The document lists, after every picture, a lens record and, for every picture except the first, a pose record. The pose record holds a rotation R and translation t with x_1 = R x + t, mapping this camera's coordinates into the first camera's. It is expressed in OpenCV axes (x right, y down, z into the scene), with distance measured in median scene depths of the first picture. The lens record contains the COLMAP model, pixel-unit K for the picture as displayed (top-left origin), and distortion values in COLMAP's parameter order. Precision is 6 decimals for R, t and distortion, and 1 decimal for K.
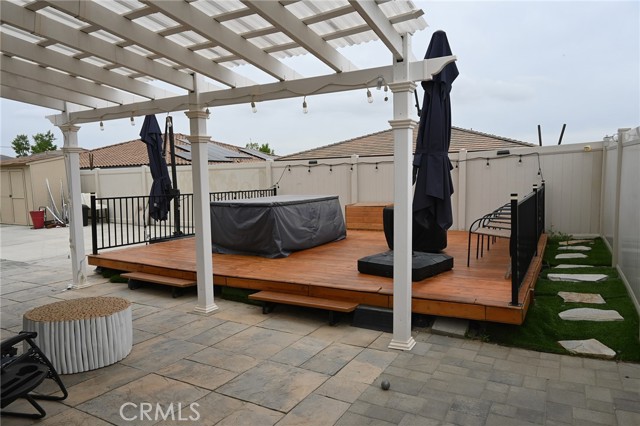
lens RADIAL K [[435.1, 0, 320.0], [0, 435.1, 213.0], [0, 0, 1]] dist [-0.006372, 0.002884]
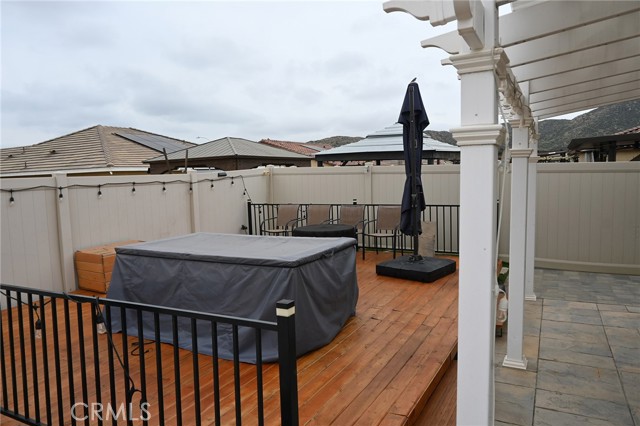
lens RADIAL K [[435.1, 0, 320.0], [0, 435.1, 213.0], [0, 0, 1]] dist [-0.006372, 0.002884]
pose [[-0.013103, -0.066049, 0.997730, -1.078264], [0.120440, 0.990447, 0.067148, -0.158119], [-0.992634, 0.121047, -0.005023, 1.373153]]
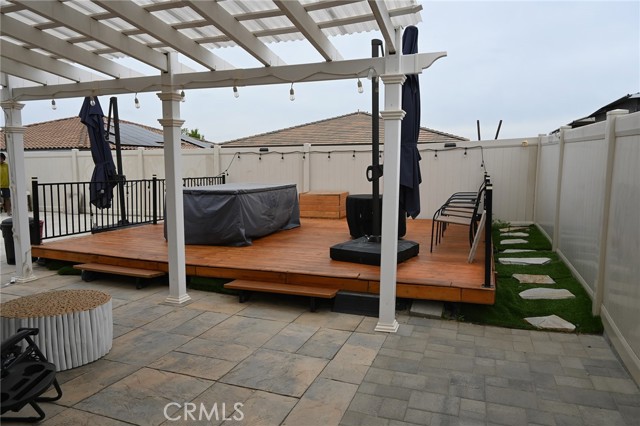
lens RADIAL K [[435.1, 0, 320.0], [0, 435.1, 213.0], [0, 0, 1]] dist [-0.006372, 0.002884]
pose [[0.986813, 0.001042, 0.161863, -0.110729], [-0.005253, 0.999659, 0.025590, 0.001905], [-0.161781, -0.026103, 0.986481, 0.001973]]
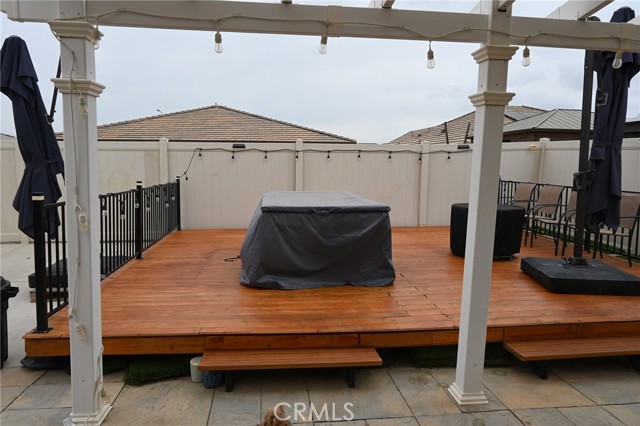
lens RADIAL K [[435.1, 0, 320.0], [0, 435.1, 213.0], [0, 0, 1]] dist [-0.006372, 0.002884]
pose [[0.805654, -0.038517, 0.591133, -0.778974], [0.023475, 0.999176, 0.033111, -0.048687], [-0.591921, -0.012799, 0.805894, 0.672294]]
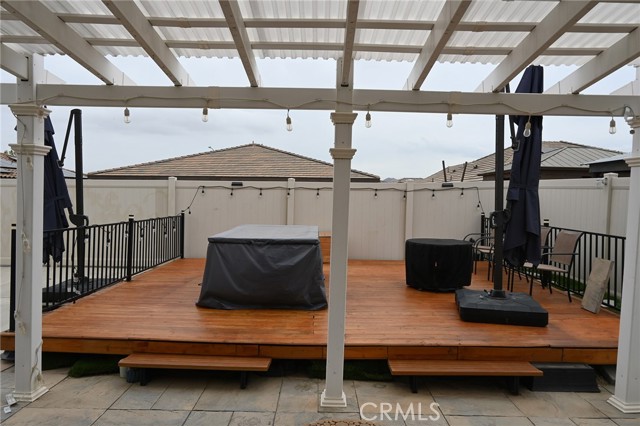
lens RADIAL K [[436.4, 0, 320.0], [0, 436.4, 213.0], [0, 0, 1]] dist [-0.001128, 0.000236]
pose [[0.870080, 0.015783, 0.492658, -0.643176], [0.008171, 0.998888, -0.046430, -0.043875], [-0.492843, 0.044423, 0.868983, 0.412350]]
